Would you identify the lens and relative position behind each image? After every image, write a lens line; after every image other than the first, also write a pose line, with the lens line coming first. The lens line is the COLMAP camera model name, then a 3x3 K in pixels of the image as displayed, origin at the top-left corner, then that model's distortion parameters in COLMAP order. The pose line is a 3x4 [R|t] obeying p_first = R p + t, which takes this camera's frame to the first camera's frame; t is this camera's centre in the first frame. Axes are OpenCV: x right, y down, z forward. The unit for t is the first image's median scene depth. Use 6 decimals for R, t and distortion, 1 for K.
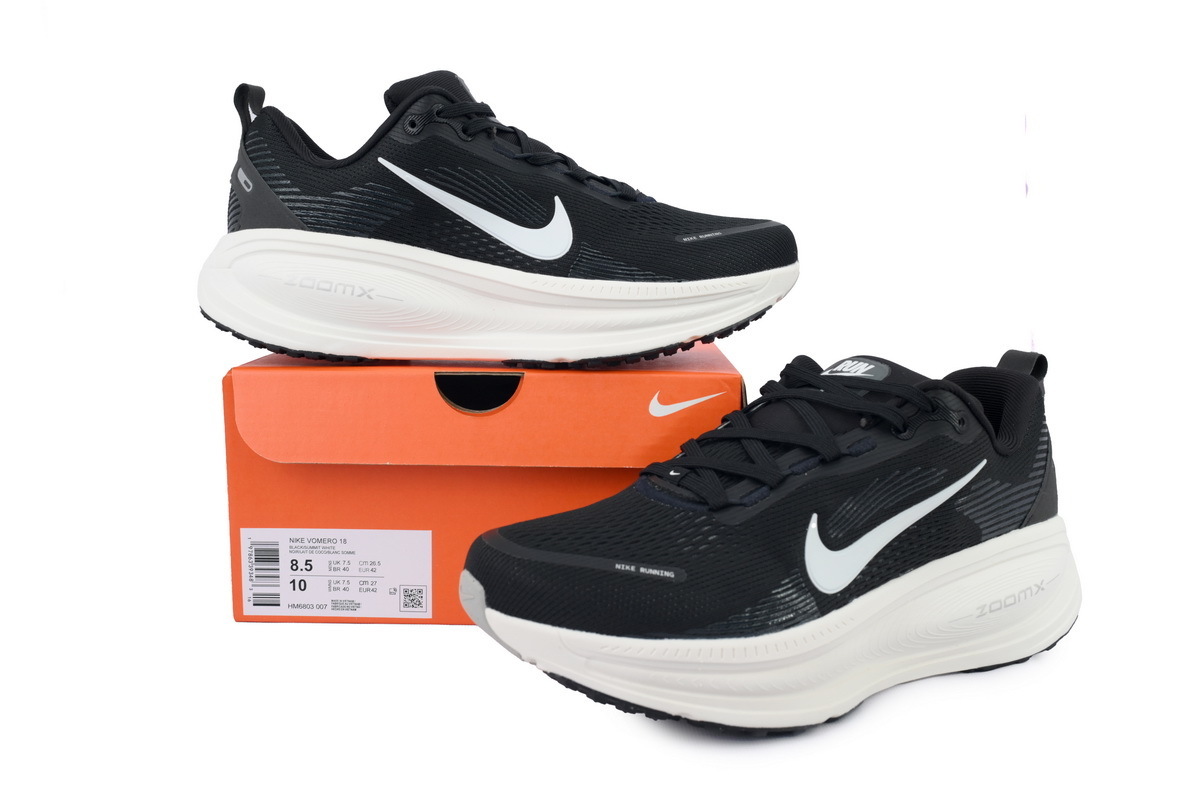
lens RADIAL K [[1173.4, 0, 600.0], [0, 1173.4, 400.0], [0, 0, 1]] dist [0.051130, -0.000261]
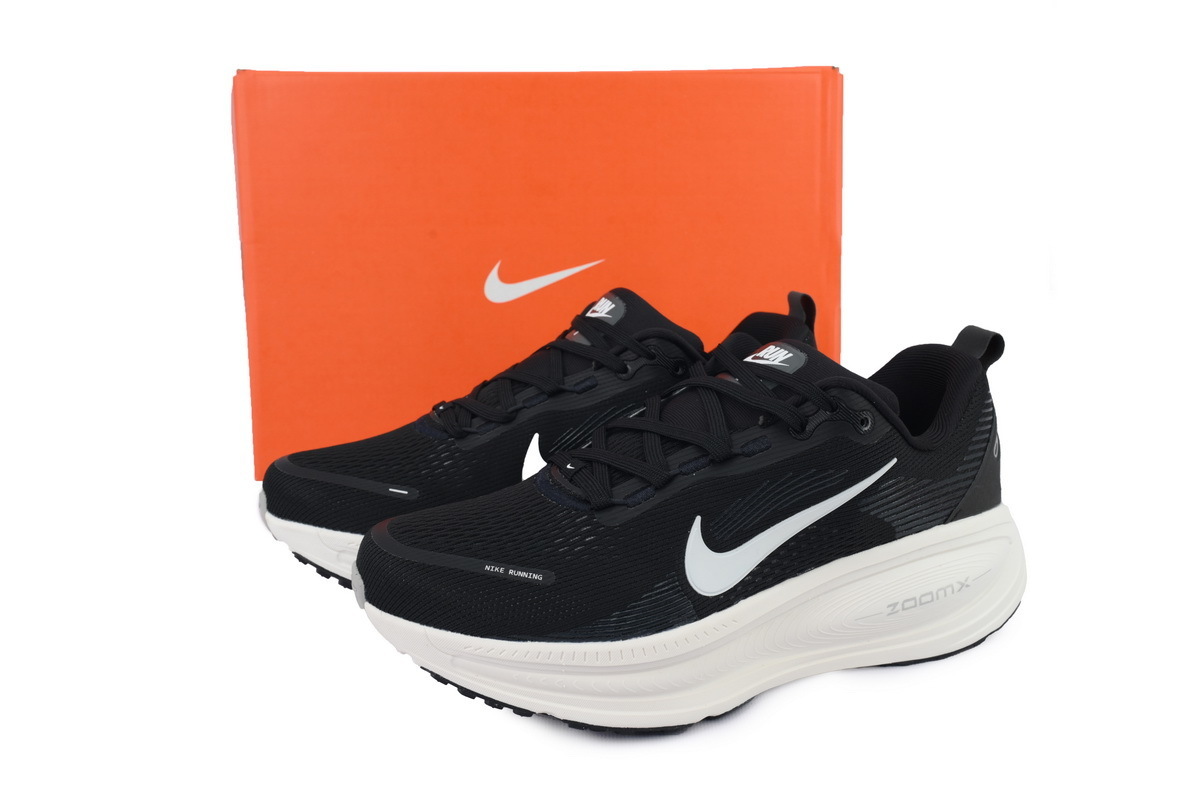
lens RADIAL K [[1173.4, 0, 600.0], [0, 1173.4, 400.0], [0, 0, 1]] dist [0.051130, -0.000261]
pose [[0.989080, 0.018599, -0.146204, 0.237784], [-0.002638, 0.994081, 0.108611, -0.104737], [0.147358, -0.107040, 0.983274, 0.026812]]
